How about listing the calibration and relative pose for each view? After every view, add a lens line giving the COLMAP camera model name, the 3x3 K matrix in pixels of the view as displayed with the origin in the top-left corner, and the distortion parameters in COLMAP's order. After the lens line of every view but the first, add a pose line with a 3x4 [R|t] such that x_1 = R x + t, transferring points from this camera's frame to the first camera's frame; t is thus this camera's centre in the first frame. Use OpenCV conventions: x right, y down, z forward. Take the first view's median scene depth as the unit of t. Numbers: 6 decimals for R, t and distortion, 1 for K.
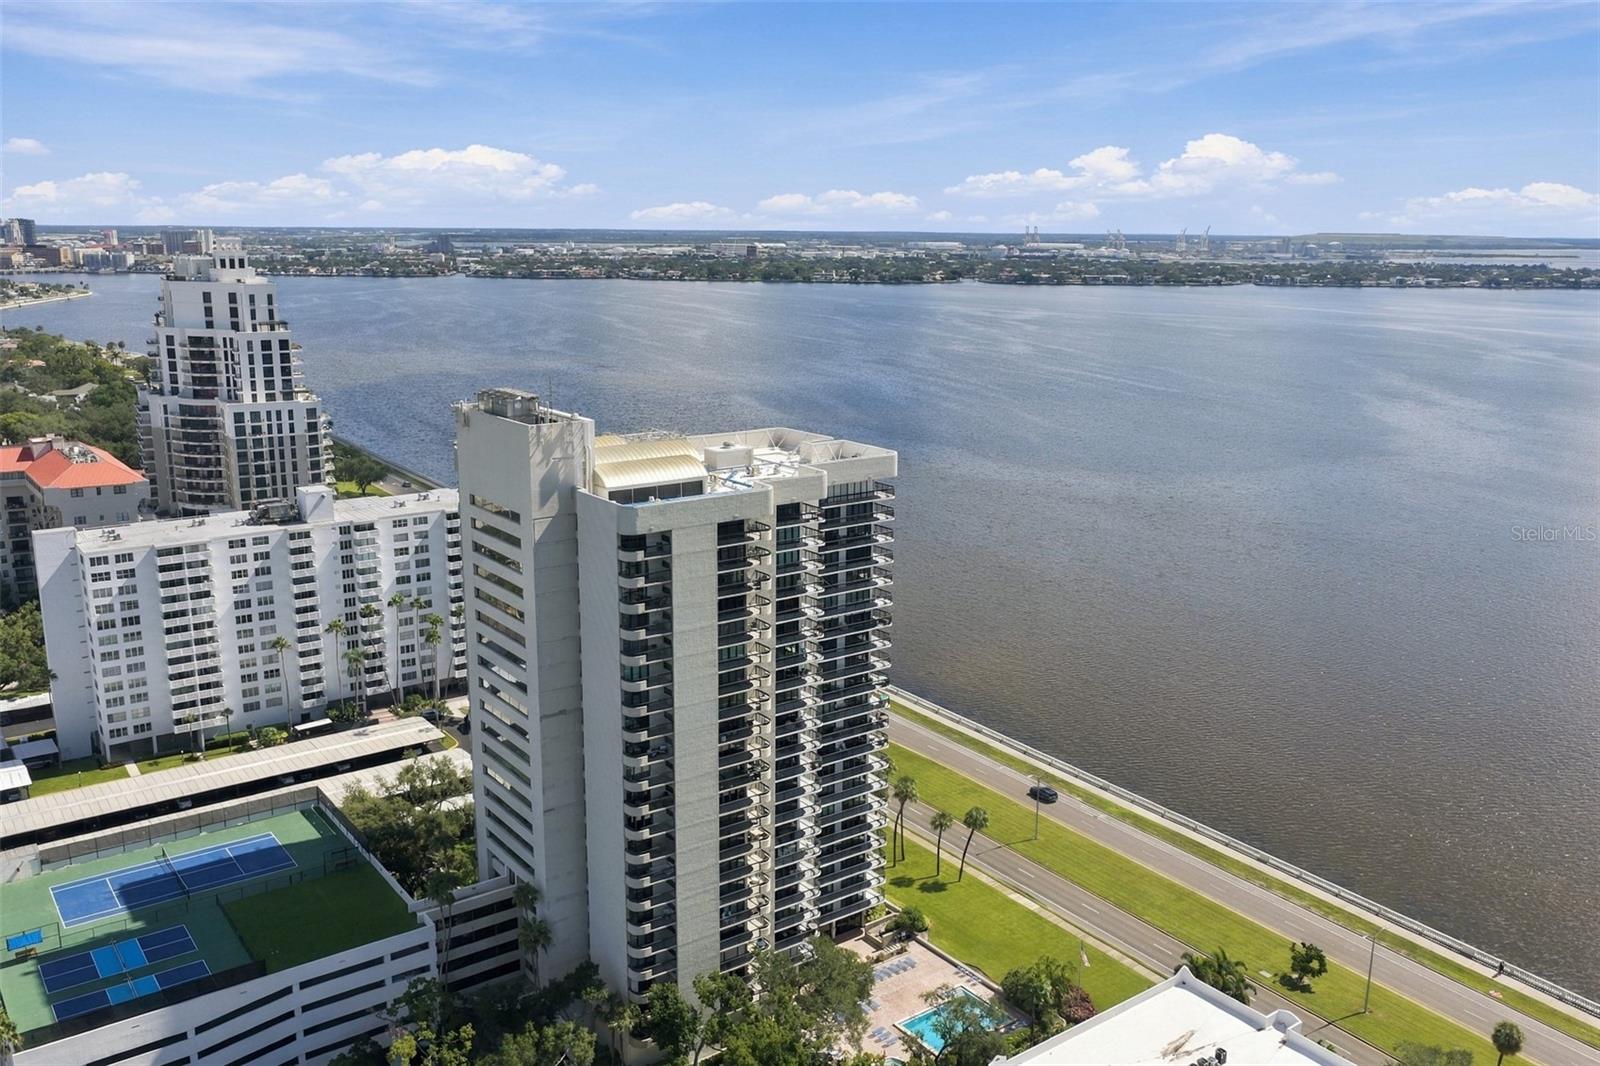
lens RADIAL K [[1328.1, 0, 799.8], [0, 1328.1, 508.5], [0, 0, 1]] dist [-0.010879, 0.040565]
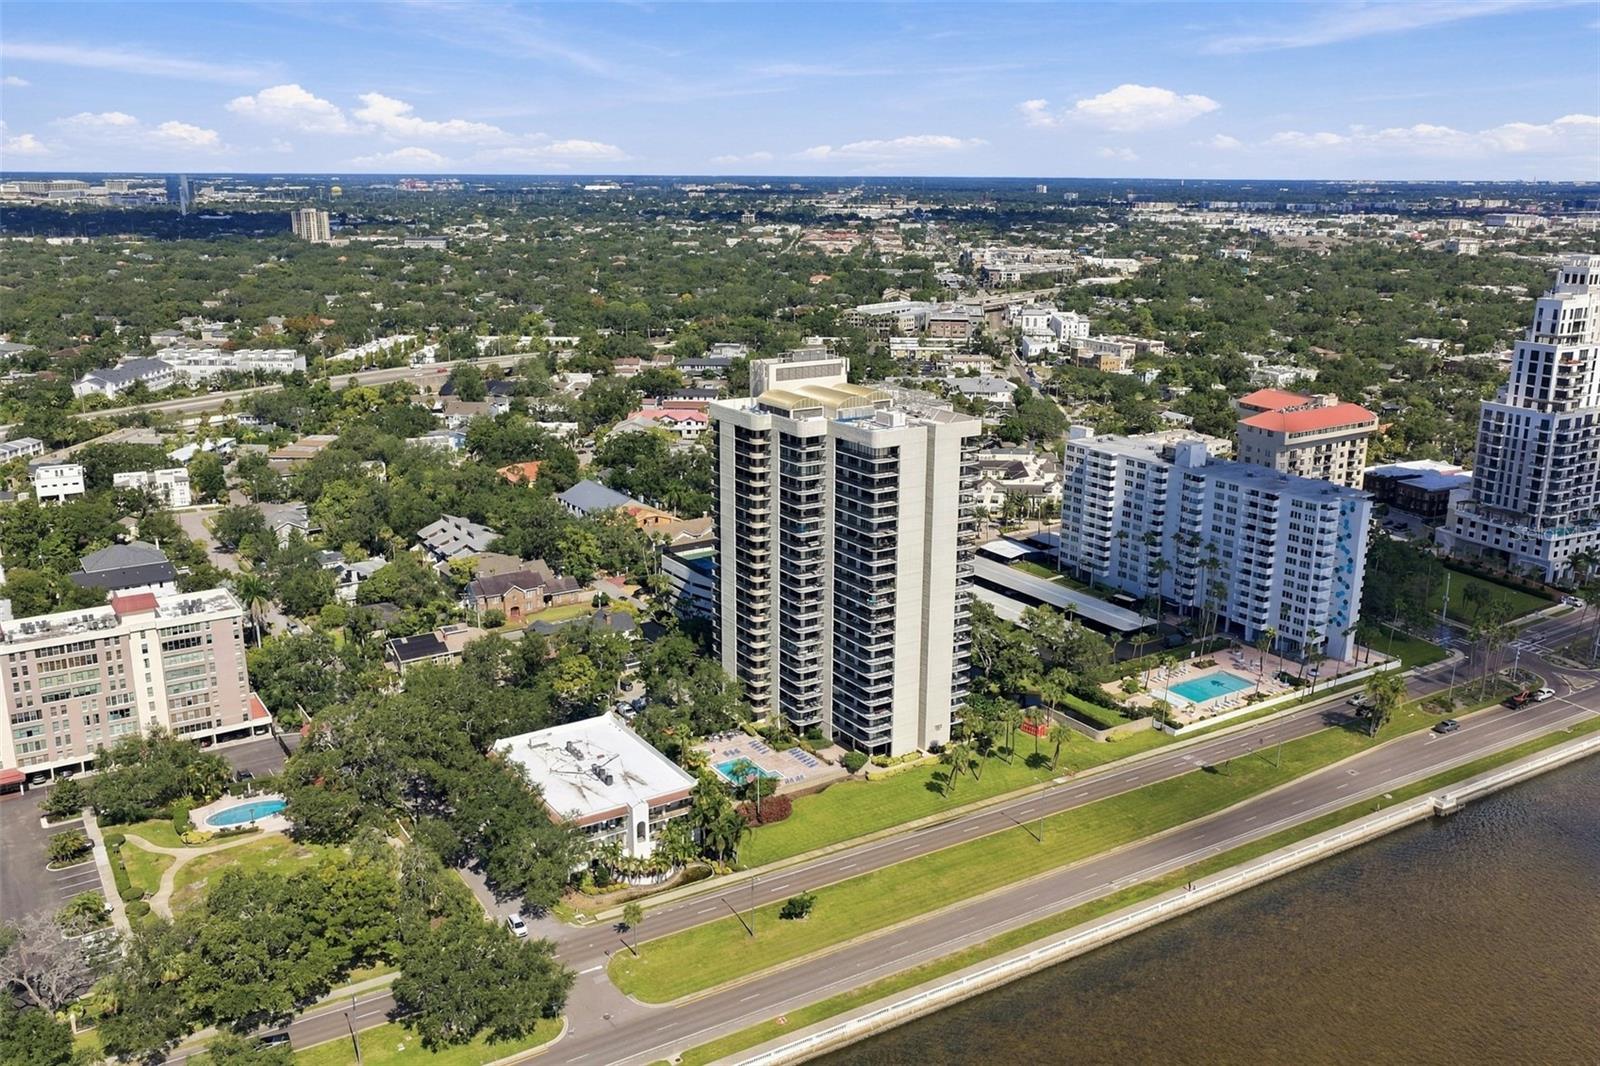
lens RADIAL K [[1328.1, 0, 799.8], [0, 1328.1, 508.5], [0, 0, 1]] dist [-0.010879, 0.040565]
pose [[-0.057049, 0.236996, -0.969834, 0.709585], [-0.213290, 0.946096, 0.243742, -0.140792], [0.975322, 0.220761, -0.003425, 0.446114]]
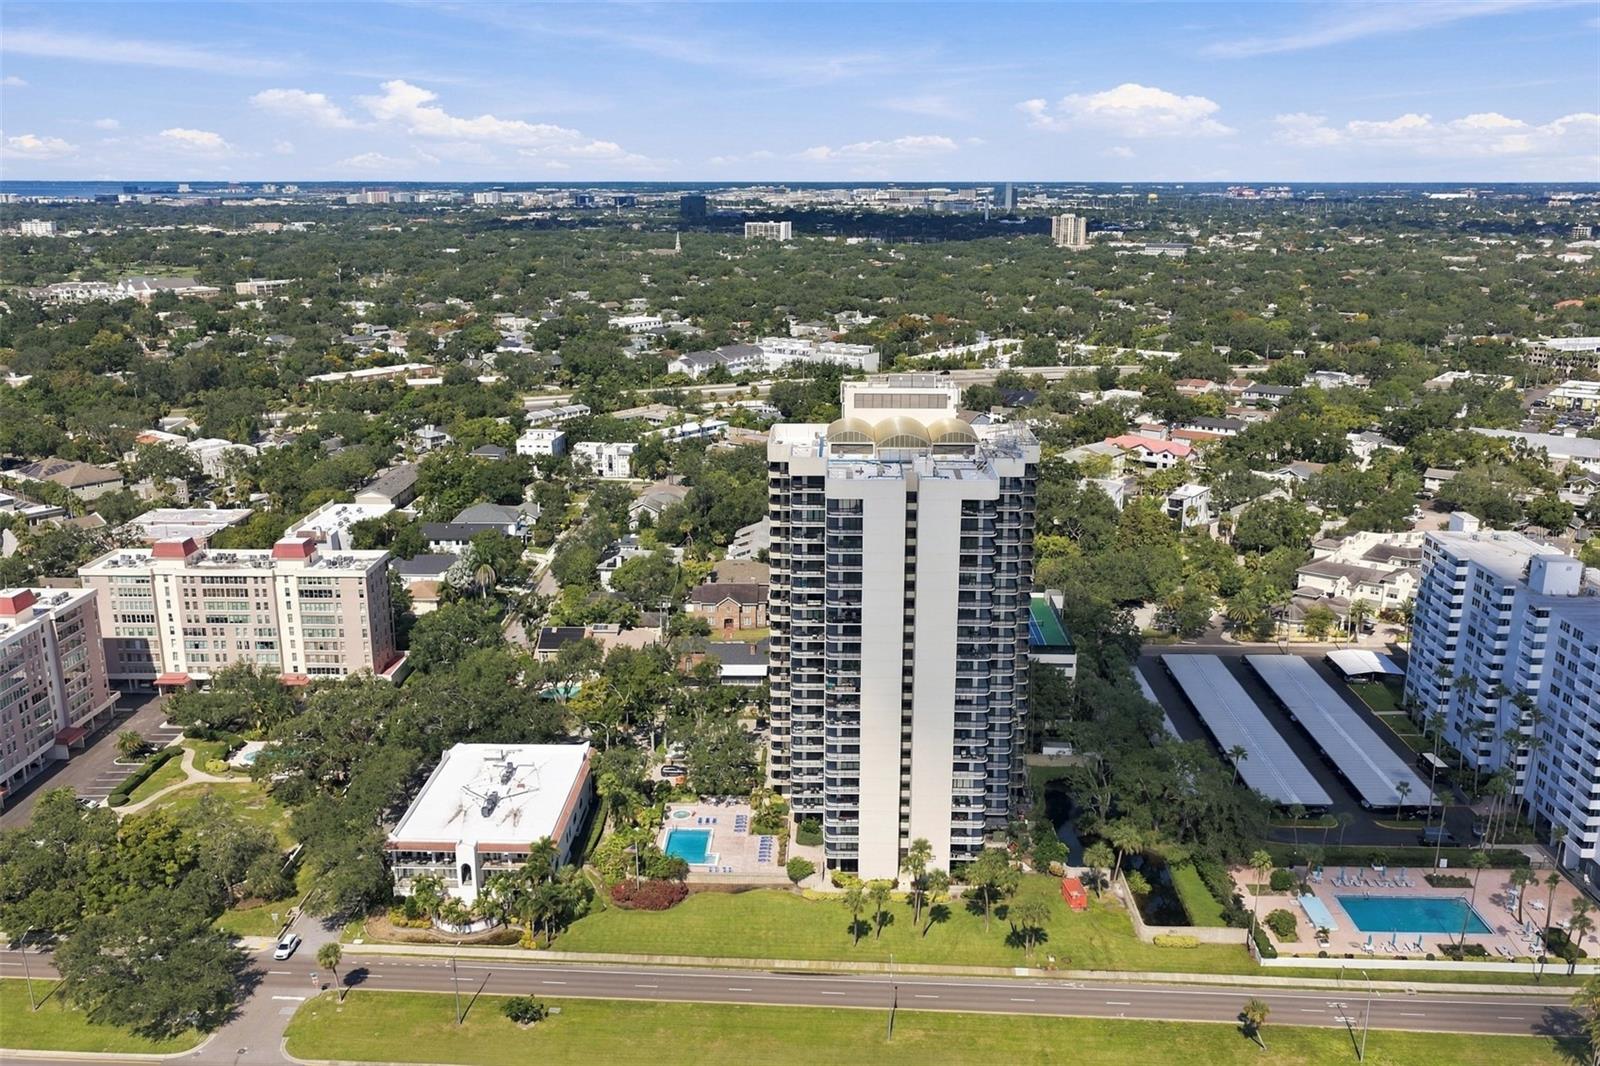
lens RADIAL K [[1328.1, 0, 799.8], [0, 1328.1, 508.5], [0, 0, 1]] dist [-0.010879, 0.040565]
pose [[-0.613151, 0.182531, -0.768589, 0.472090], [-0.169853, 0.919721, 0.353926, -0.203125], [0.771490, 0.347557, -0.532924, 0.765394]]
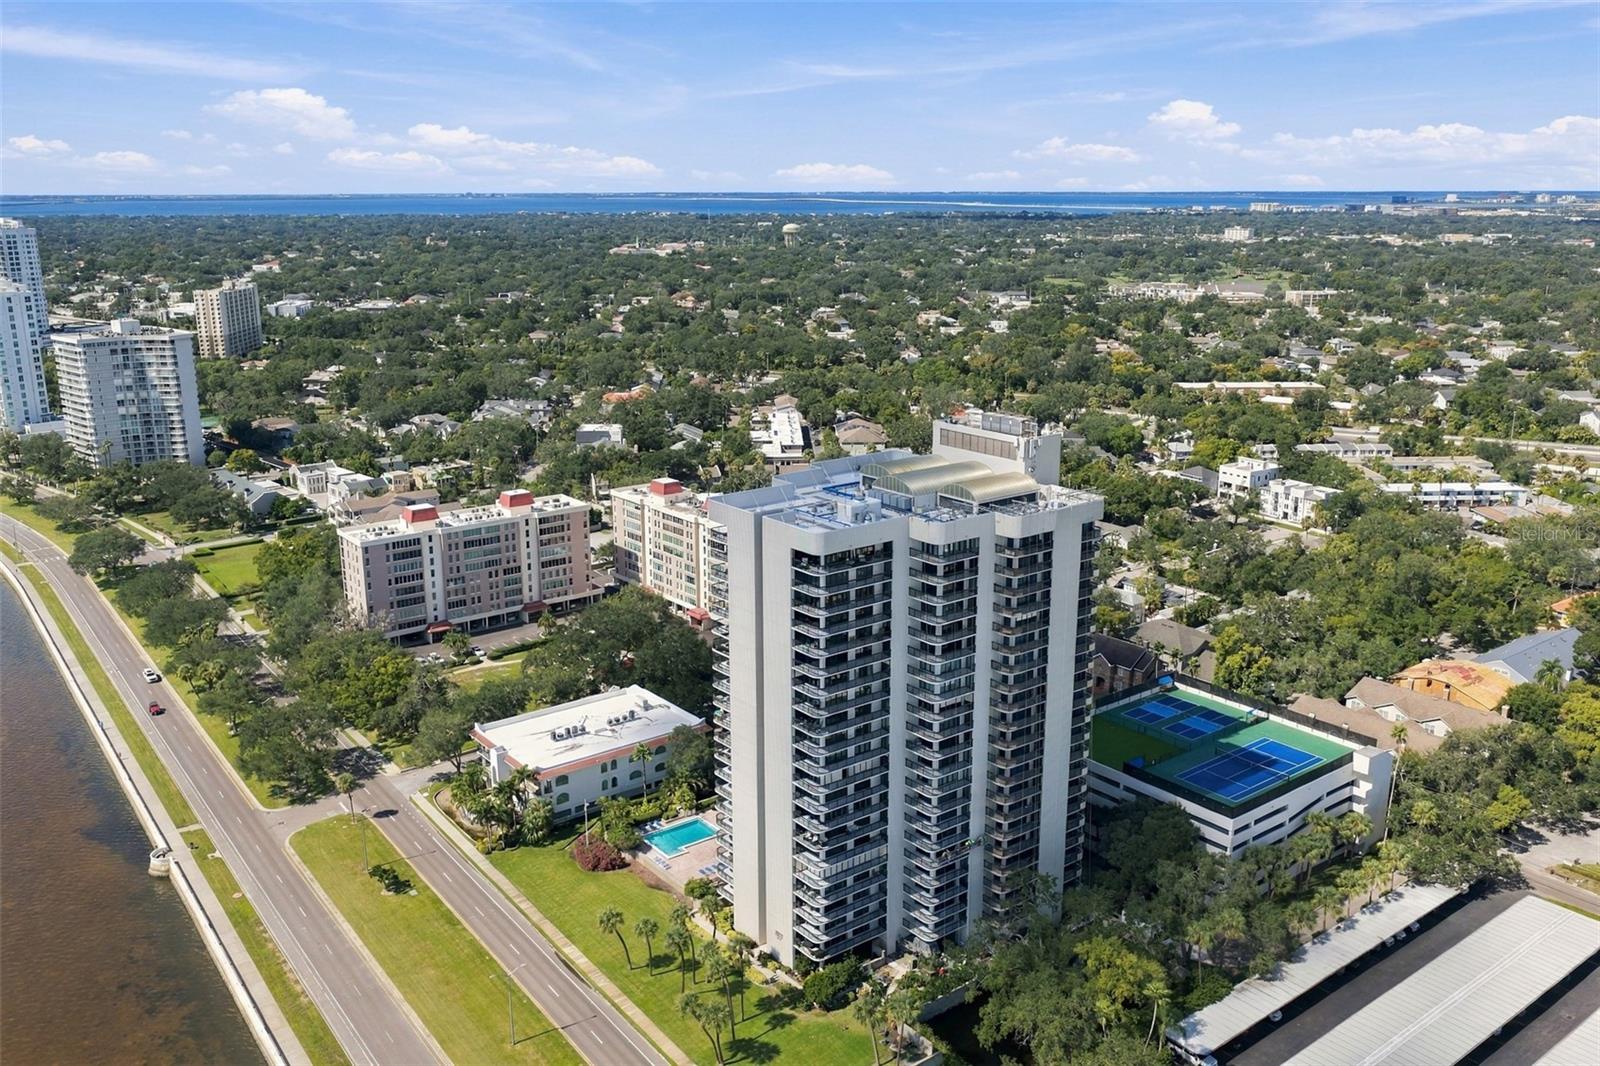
lens RADIAL K [[1319.4, 0, 798.6], [0, 1319.4, 493.4], [0, 0, 1]] dist [0.005427, 0.006677]
pose [[-0.999601, 0.001544, -0.028190, 0.013459], [-0.010488, 0.906741, 0.421558, -0.249242], [0.026212, 0.421686, -0.906363, 0.960905]]
